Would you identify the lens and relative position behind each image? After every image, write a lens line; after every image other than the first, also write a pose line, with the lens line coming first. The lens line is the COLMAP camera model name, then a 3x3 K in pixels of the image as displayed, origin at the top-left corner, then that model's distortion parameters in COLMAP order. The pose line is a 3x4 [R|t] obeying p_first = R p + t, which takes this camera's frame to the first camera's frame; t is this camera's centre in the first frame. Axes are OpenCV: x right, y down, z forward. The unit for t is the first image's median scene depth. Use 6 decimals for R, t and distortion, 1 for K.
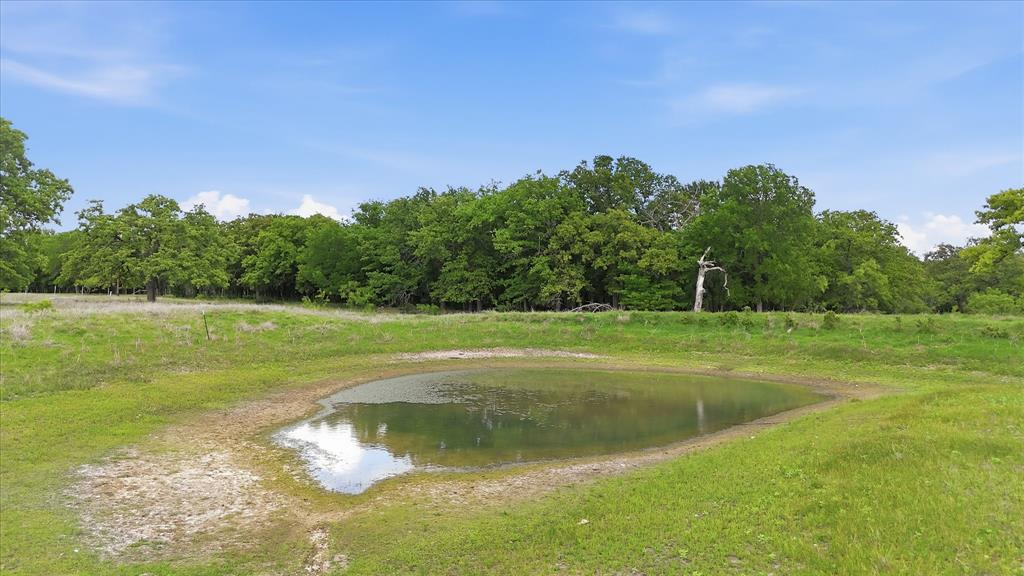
lens RADIAL K [[749.3, 0, 517.5], [0, 749.3, 286.3], [0, 0, 1]] dist [0.073216, -0.080484]
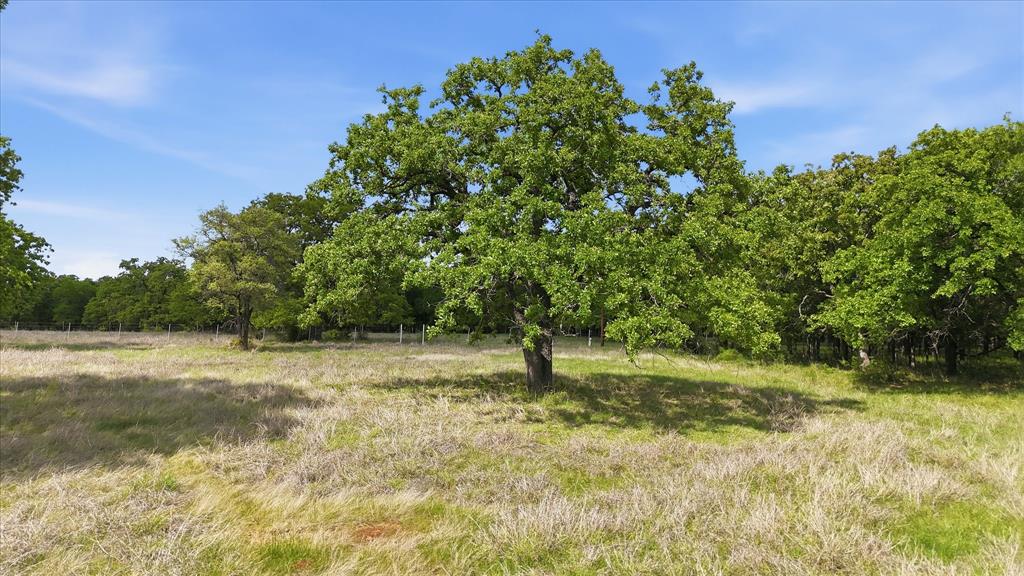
lens RADIAL K [[749.3, 0, 517.5], [0, 749.3, 286.3], [0, 0, 1]] dist [0.073216, -0.080484]
pose [[0.752677, -0.034549, -0.657483, -0.246931], [0.003899, 0.998839, -0.048023, -0.007122], [0.658378, 0.033583, 0.751938, 0.660292]]
